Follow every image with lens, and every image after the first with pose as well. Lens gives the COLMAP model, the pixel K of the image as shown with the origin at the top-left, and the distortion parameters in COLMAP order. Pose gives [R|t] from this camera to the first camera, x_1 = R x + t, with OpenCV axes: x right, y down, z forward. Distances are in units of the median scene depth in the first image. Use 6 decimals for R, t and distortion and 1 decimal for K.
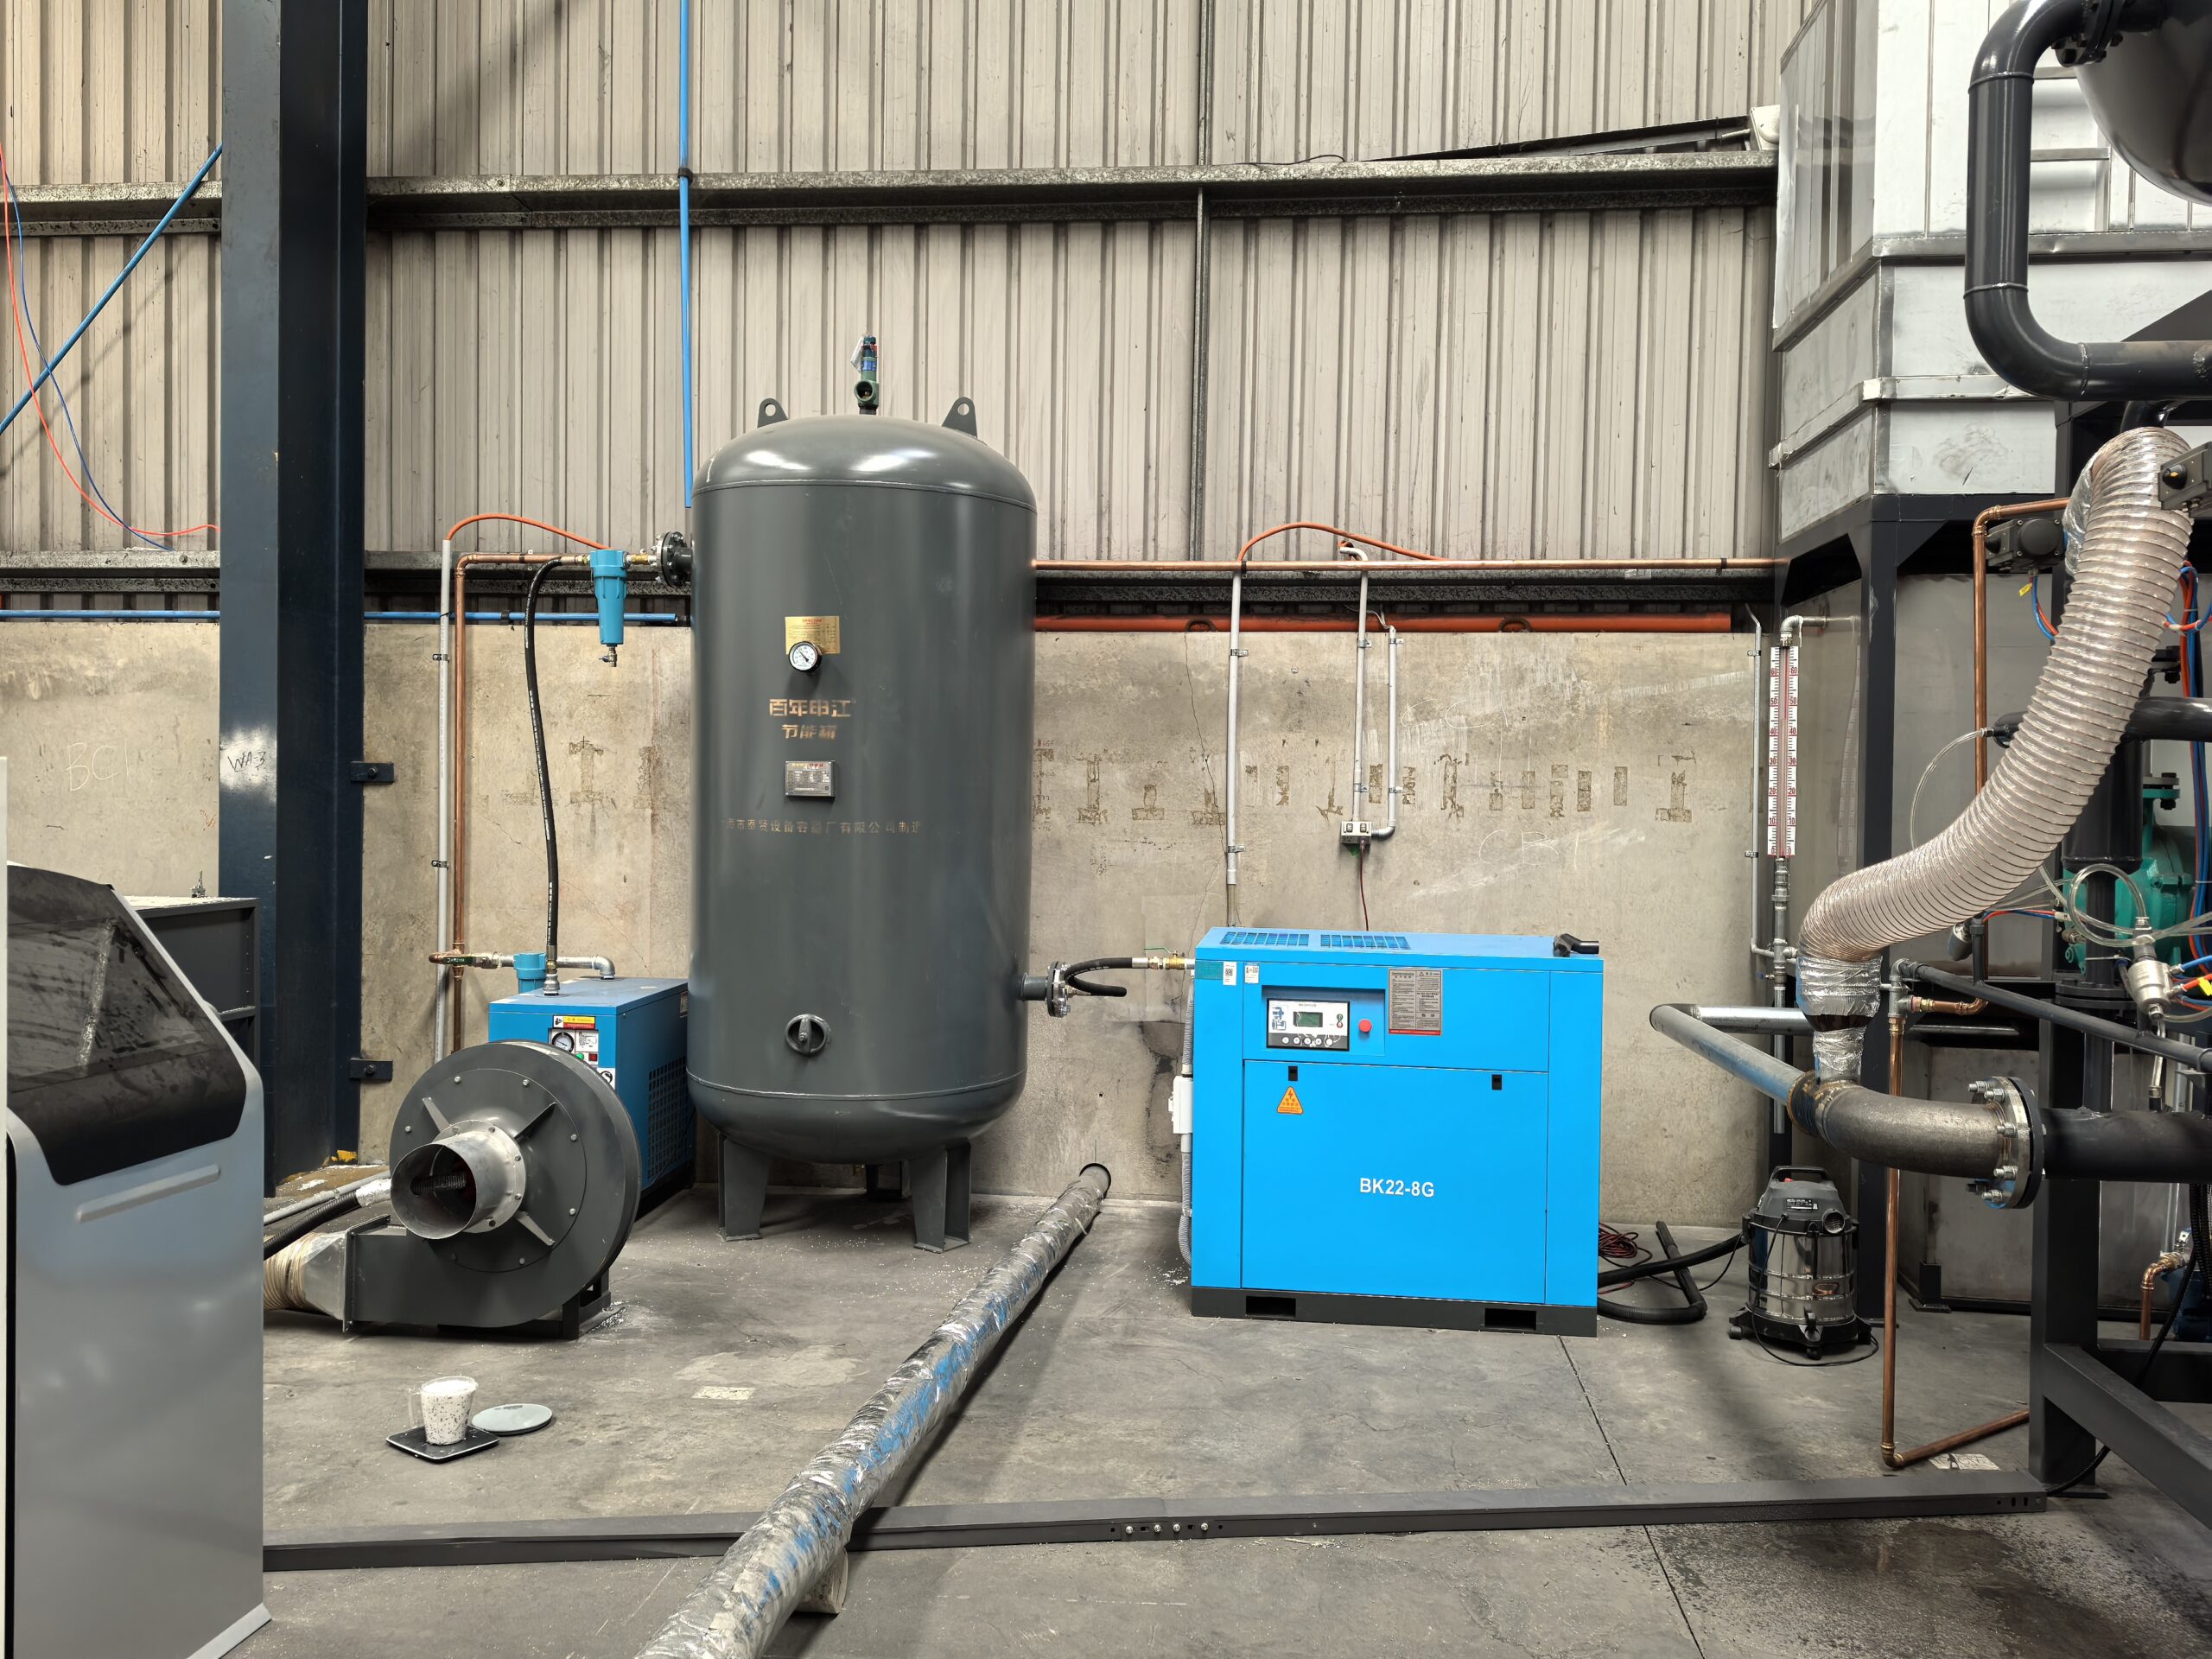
lens RADIAL K [[1781.9, 0, 1106.0], [0, 1781.9, 829.5], [0, 0, 1]] dist [0.013903, -0.015278]
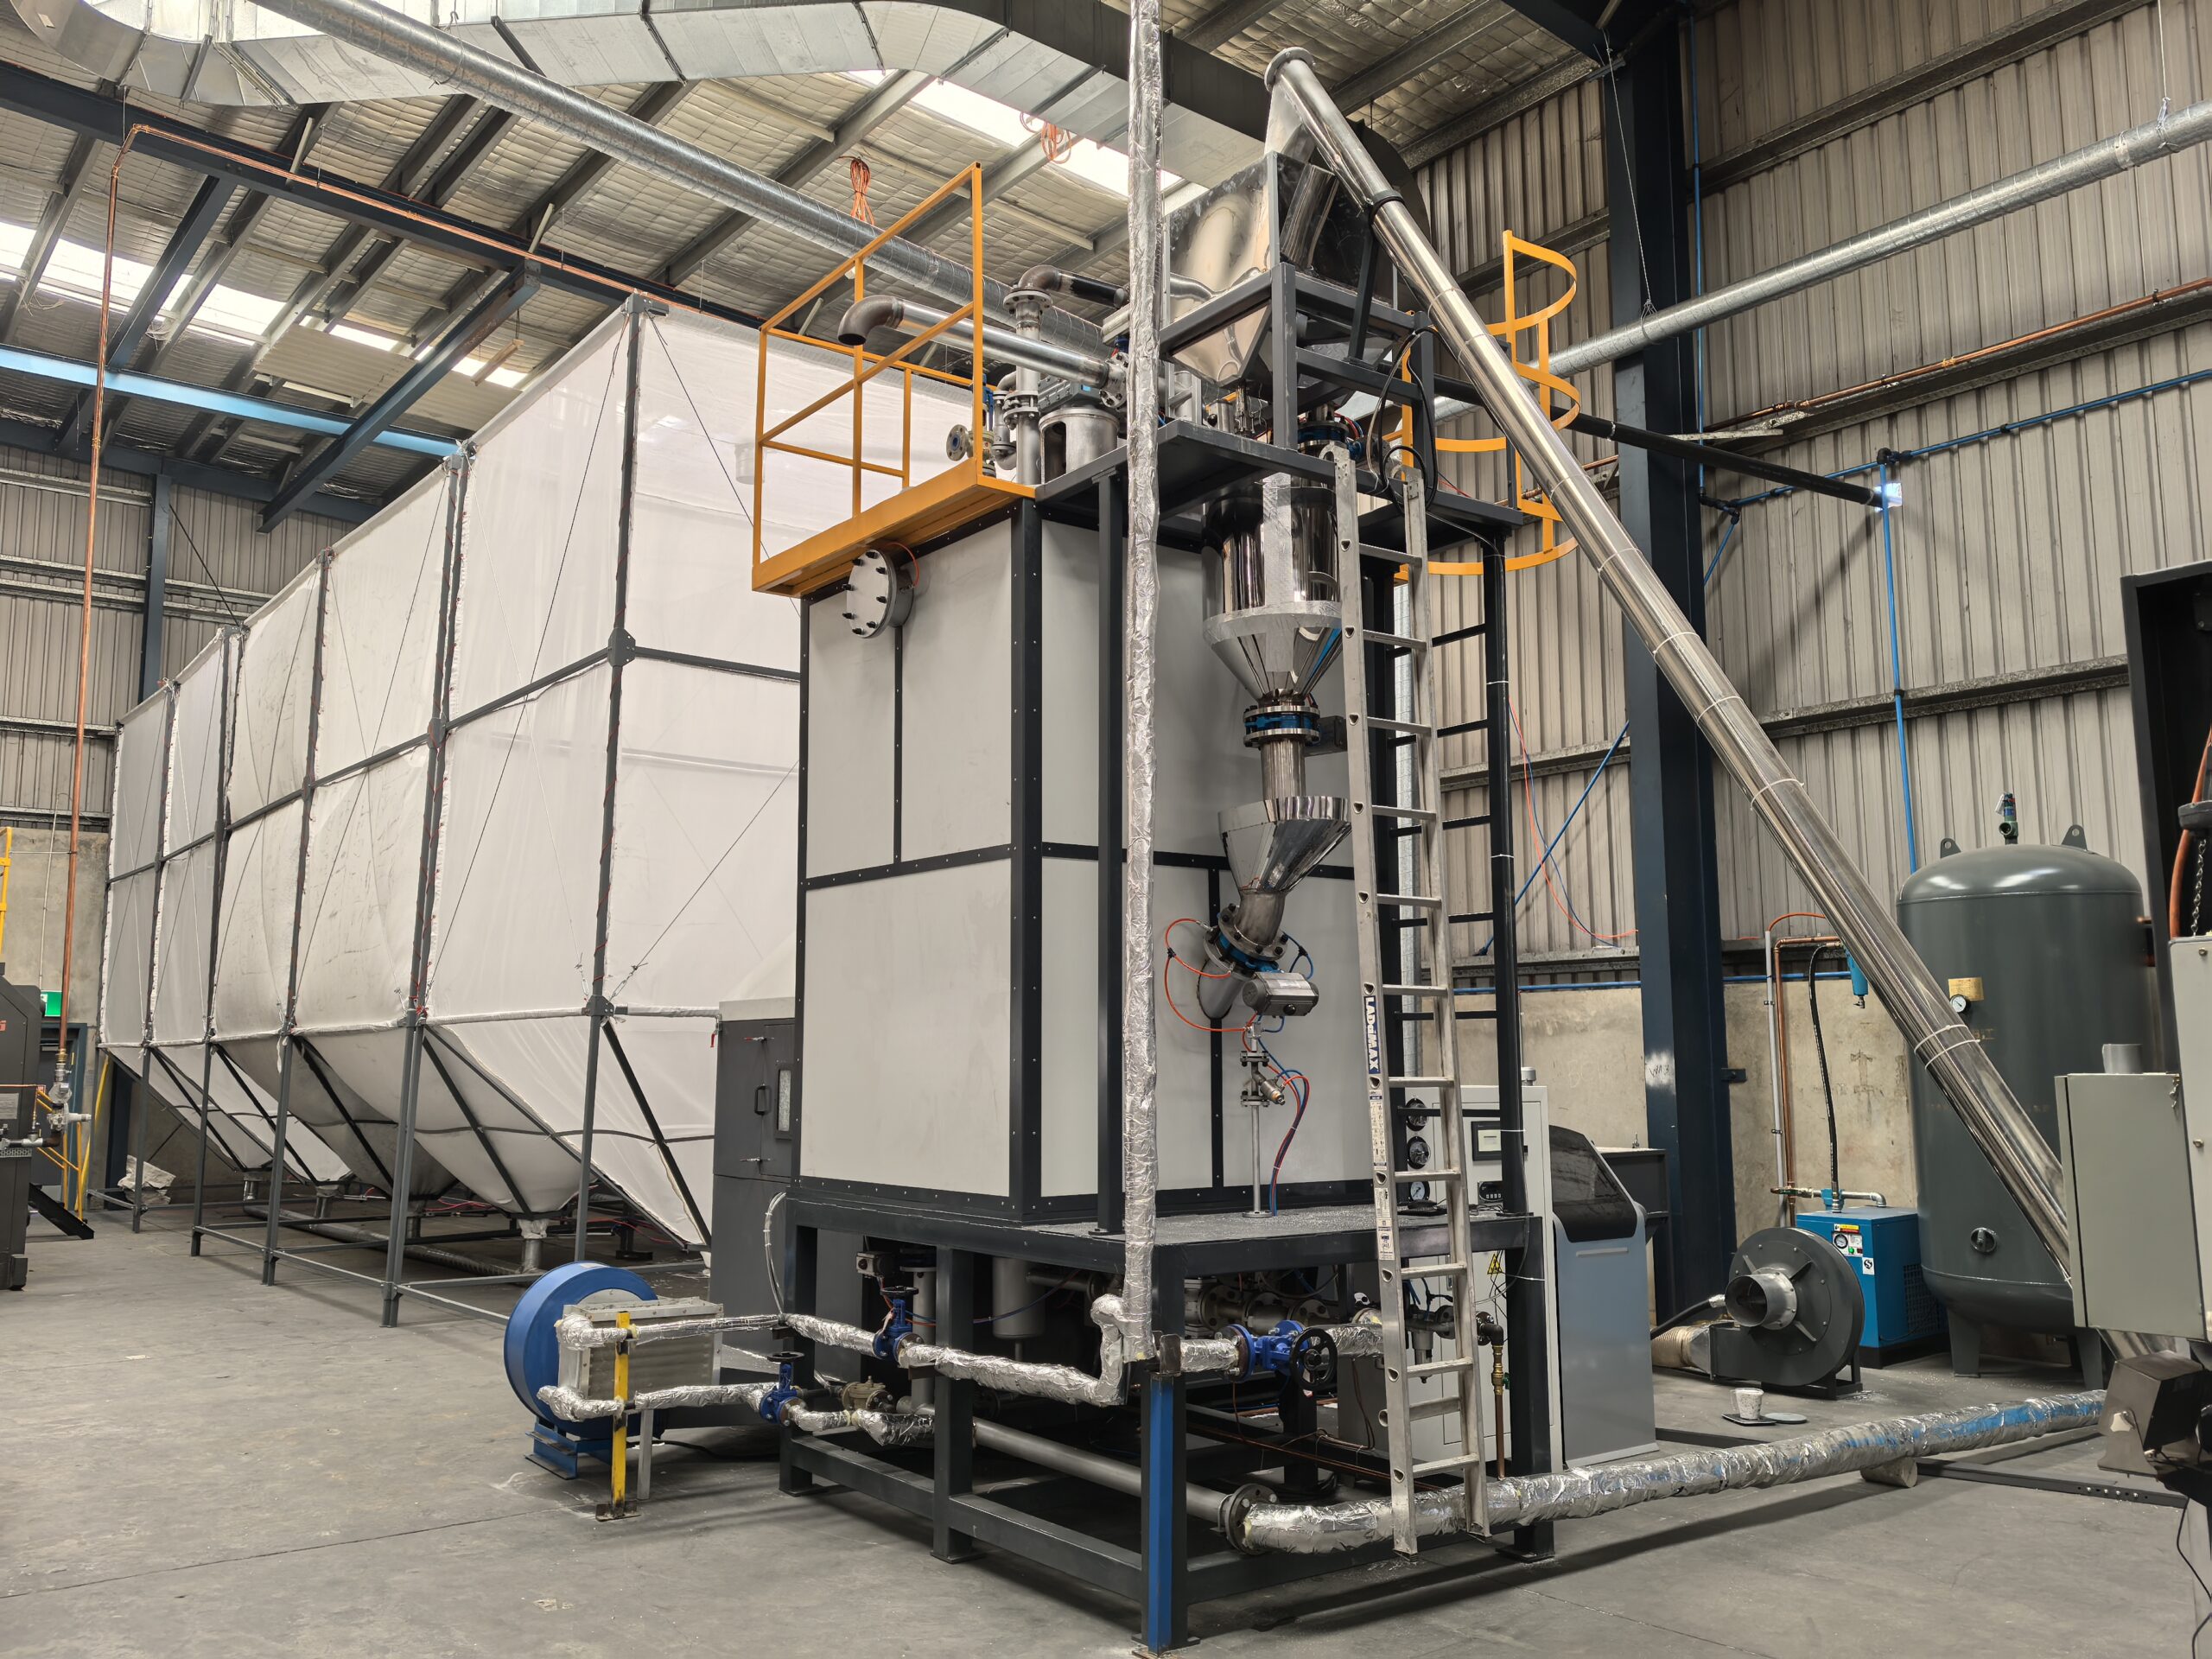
lens RADIAL K [[1781.9, 0, 1106.0], [0, 1781.9, 829.5], [0, 0, 1]] dist [0.013903, -0.015278]
pose [[0.710854, -0.110192, -0.694654, 0.345827], [0.002120, 0.987982, -0.154554, -0.002324], [0.703336, 0.108393, 0.702545, -0.586291]]
